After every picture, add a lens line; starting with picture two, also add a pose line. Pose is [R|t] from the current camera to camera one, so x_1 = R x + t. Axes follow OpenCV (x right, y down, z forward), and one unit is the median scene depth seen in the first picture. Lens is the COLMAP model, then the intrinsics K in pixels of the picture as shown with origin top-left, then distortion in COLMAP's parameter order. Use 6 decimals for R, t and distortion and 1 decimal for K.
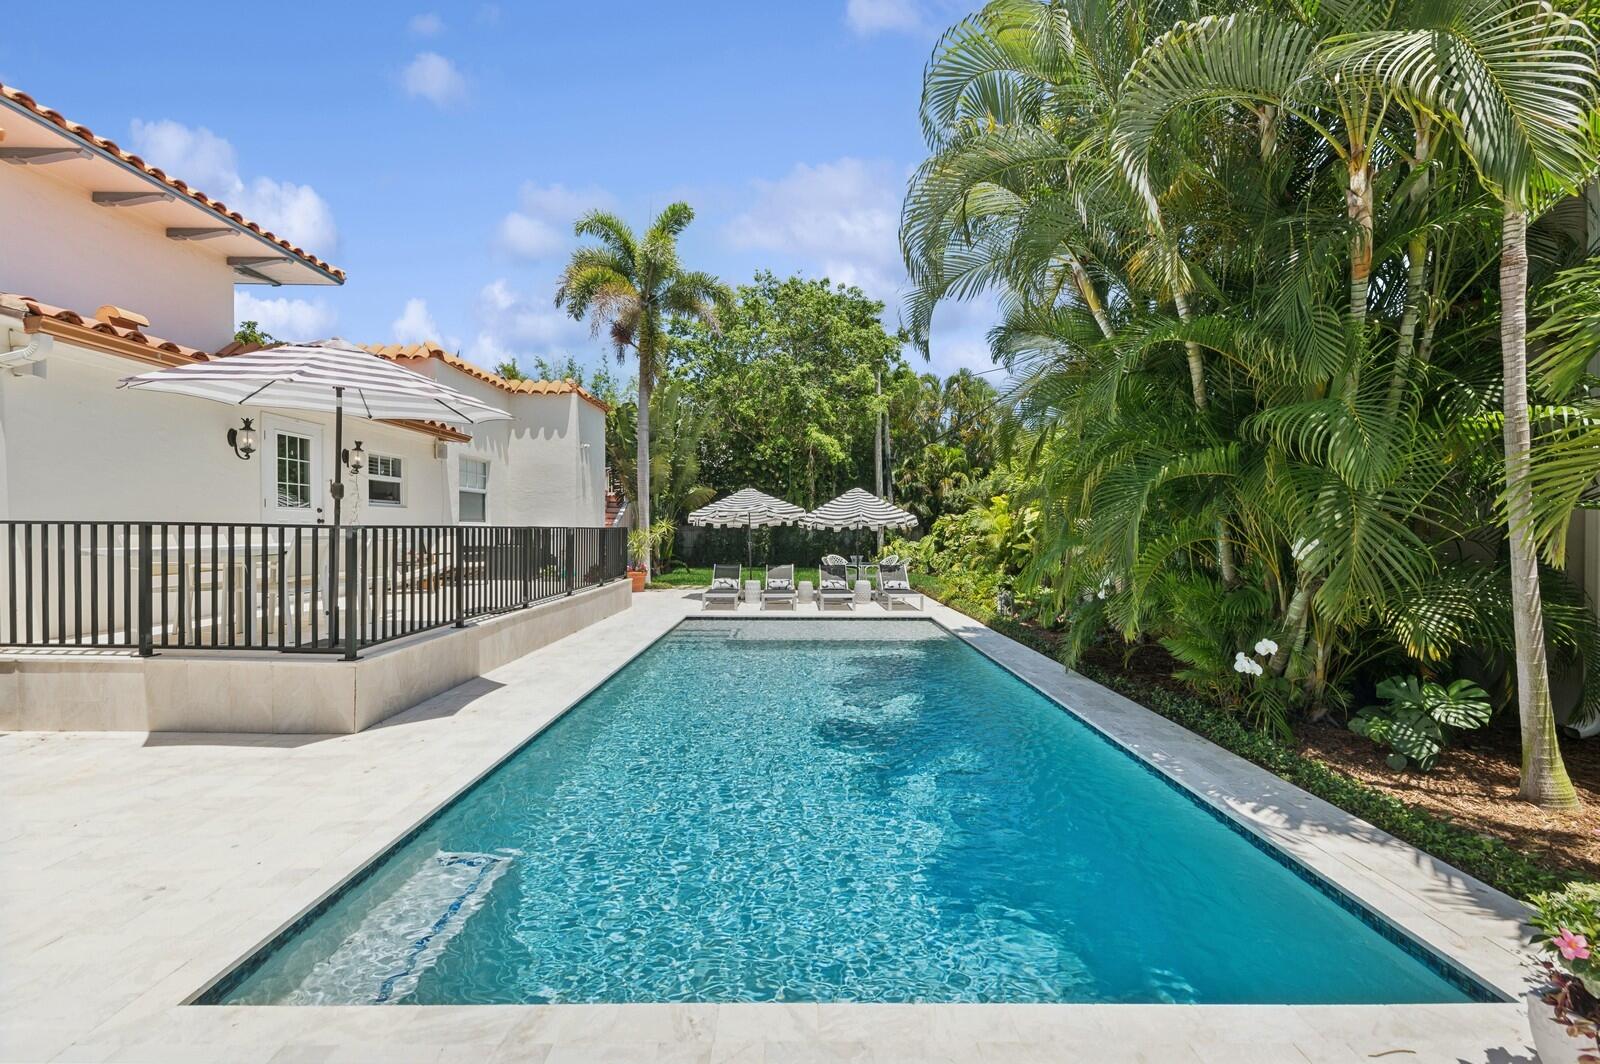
lens RADIAL K [[639.7, 0, 799.6], [0, 639.7, 527.6], [0, 0, 1]] dist [0.000414, -0.000497]
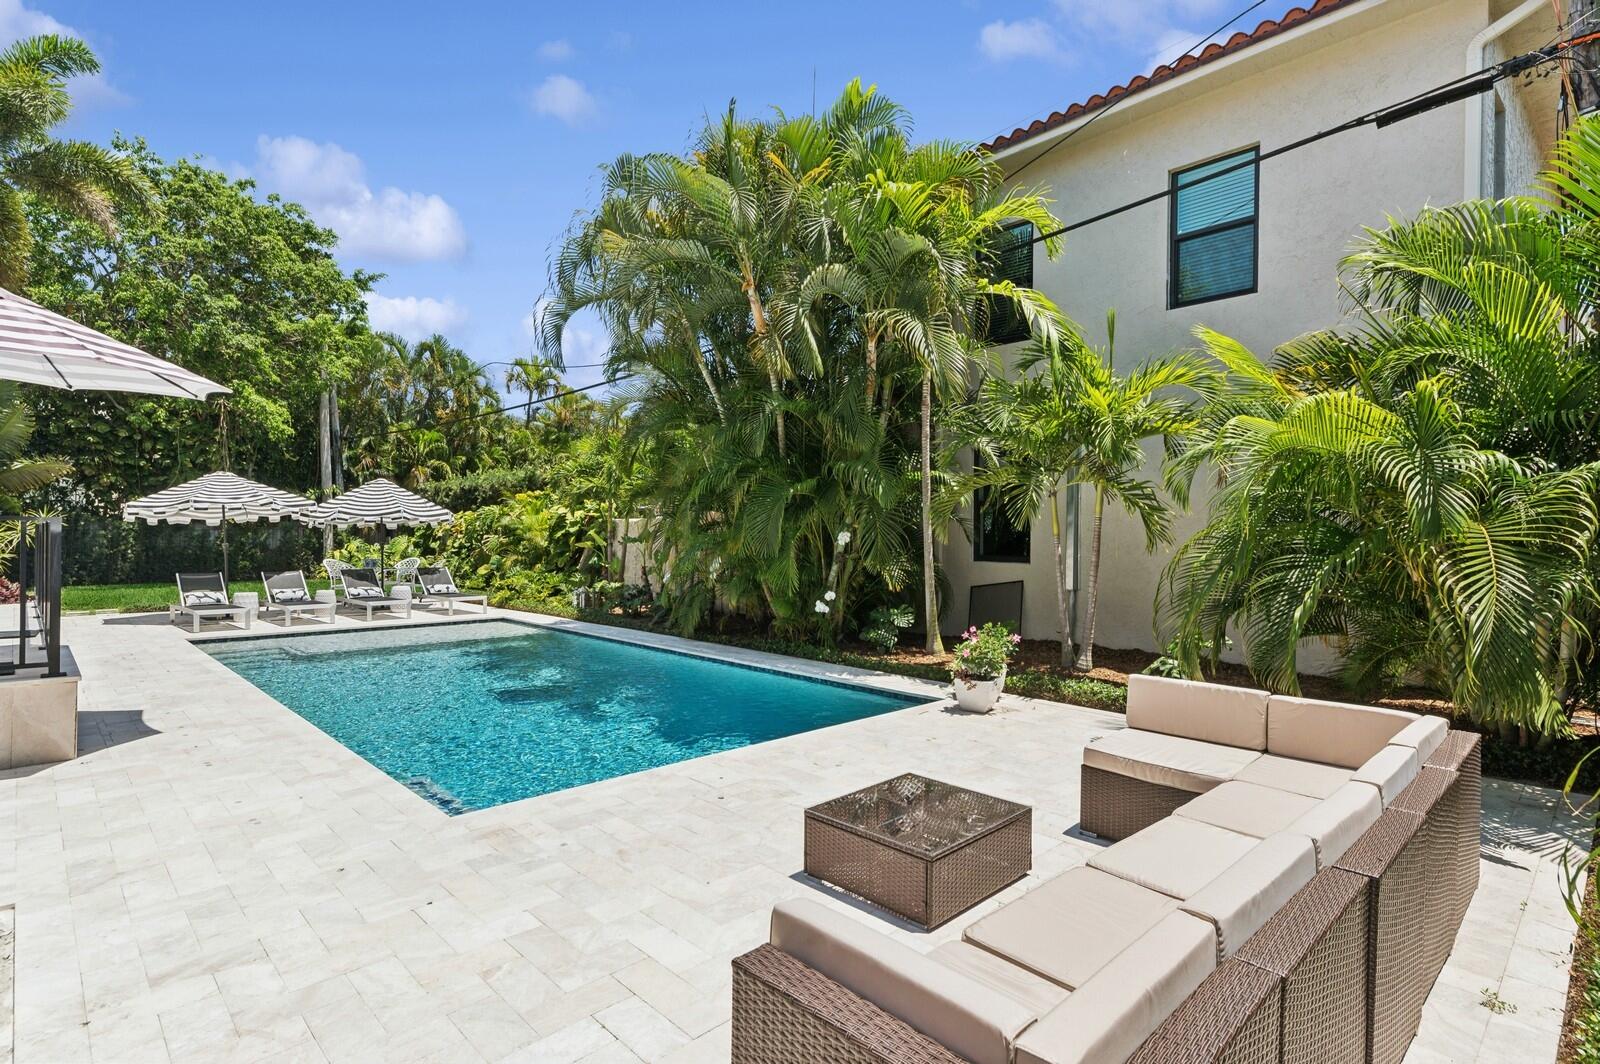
lens RADIAL K [[819.4, 0, 800.1], [0, 819.4, 535.3], [0, 0, 1]] dist [-0.002626, -0.000636]
pose [[0.709009, -0.001103, 0.705198, -0.283501], [-0.006264, 0.999949, 0.007862, 0.001465], [-0.705171, -0.009992, 0.708967, -0.164928]]
